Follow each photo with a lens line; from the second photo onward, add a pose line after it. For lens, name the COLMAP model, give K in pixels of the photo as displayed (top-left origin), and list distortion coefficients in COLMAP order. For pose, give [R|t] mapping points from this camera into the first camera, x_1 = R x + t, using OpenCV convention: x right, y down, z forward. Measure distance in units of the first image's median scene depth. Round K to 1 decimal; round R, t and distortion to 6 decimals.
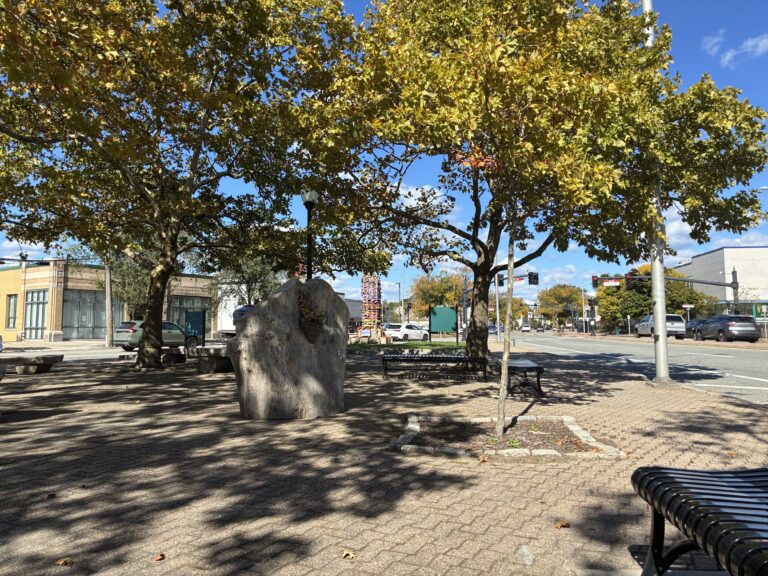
lens RADIAL K [[584.9, 0, 384.0], [0, 584.9, 288.0], [0, 0, 1]] dist [0.002919, 0.001456]
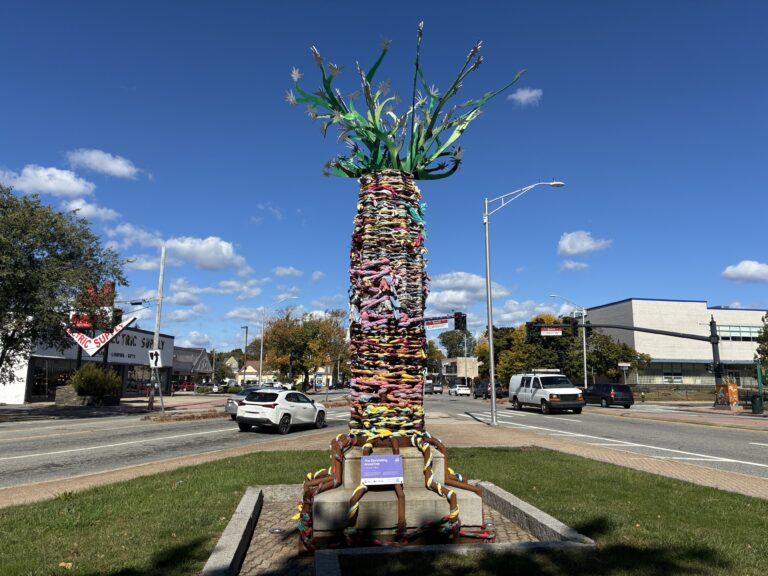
lens RADIAL K [[584.9, 0, 384.0], [0, 584.9, 288.0], [0, 0, 1]] dist [0.002919, 0.001456]
pose [[0.958243, 0.057303, 0.280153, -0.014096], [-0.030745, 0.994683, -0.098290, 0.012143], [-0.284296, 0.085572, 0.954910, 0.283890]]
